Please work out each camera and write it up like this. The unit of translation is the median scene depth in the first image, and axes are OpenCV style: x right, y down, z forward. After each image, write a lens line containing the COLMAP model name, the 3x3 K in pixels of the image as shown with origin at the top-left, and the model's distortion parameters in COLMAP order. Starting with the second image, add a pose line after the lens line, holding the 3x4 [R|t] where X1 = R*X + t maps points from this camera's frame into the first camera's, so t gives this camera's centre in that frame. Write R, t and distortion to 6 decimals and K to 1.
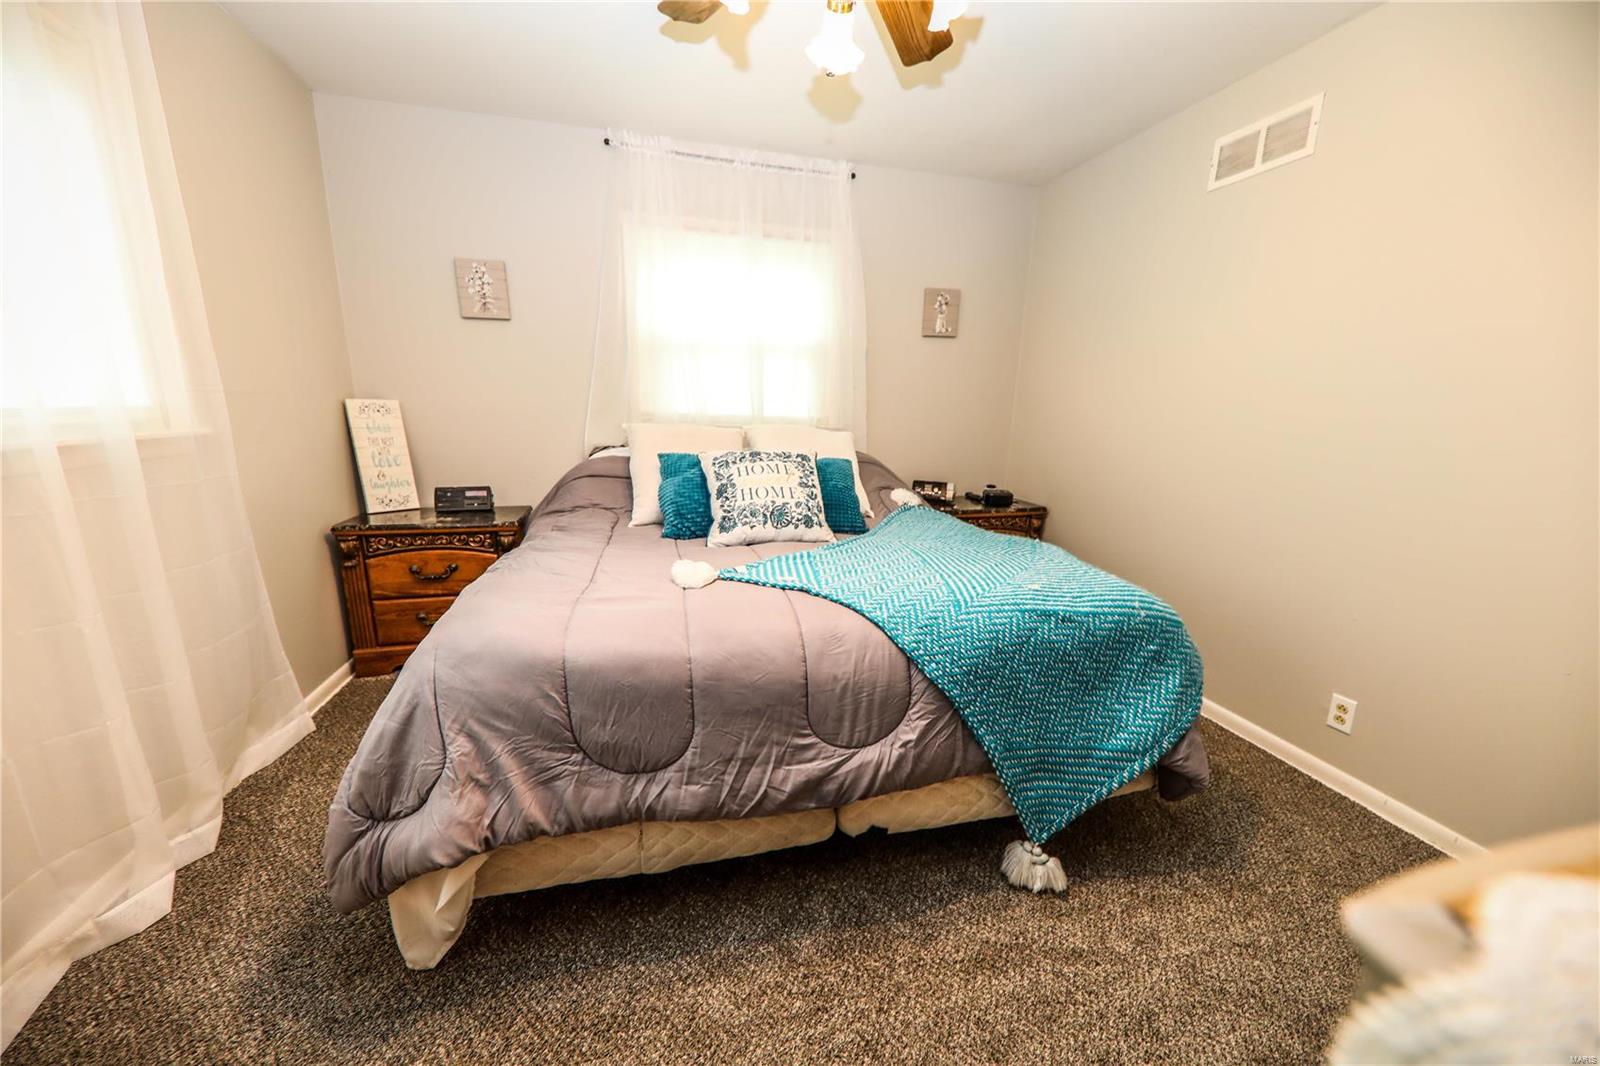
lens RADIAL K [[565.5, 0, 800.0], [0, 565.5, 533.0], [0, 0, 1]] dist [0.020658, -0.000071]
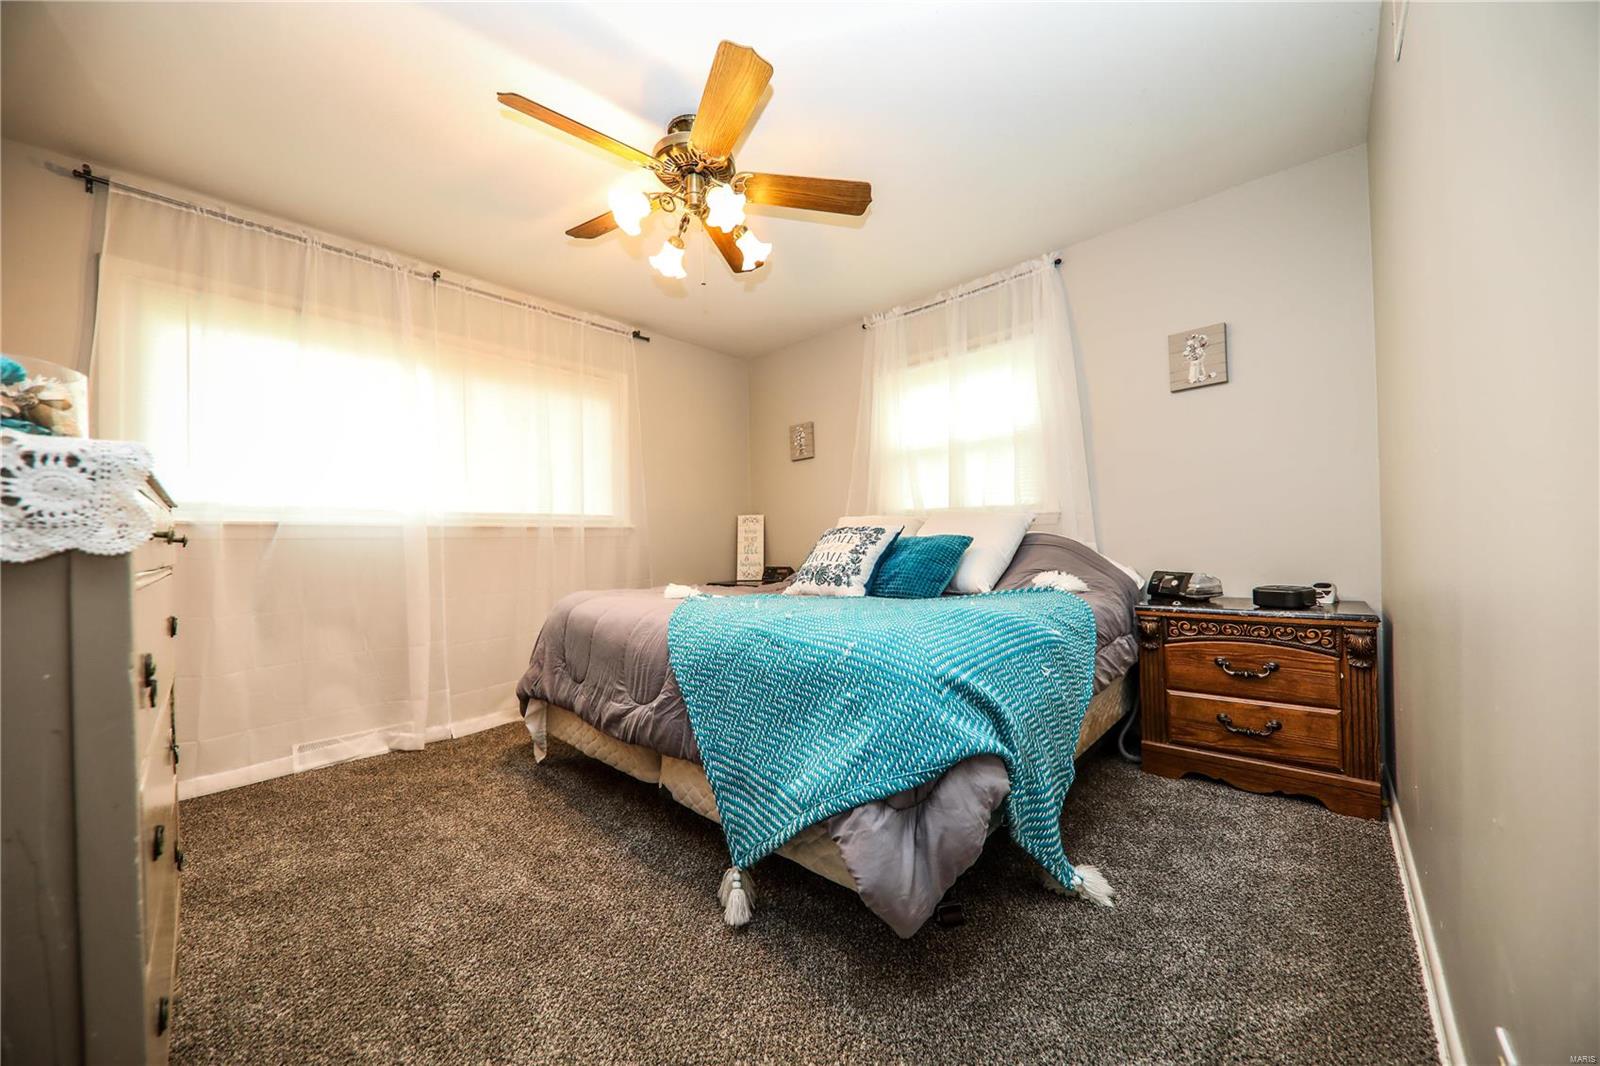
lens RADIAL K [[565.5, 0, 800.0], [0, 565.5, 533.0], [0, 0, 1]] dist [-0.001536, -0.000366]
pose [[0.539331, -0.051103, -0.840542, 1.312365], [-0.151393, 0.976009, -0.156480, 0.107270], [0.828373, 0.211647, 0.518655, 0.444349]]
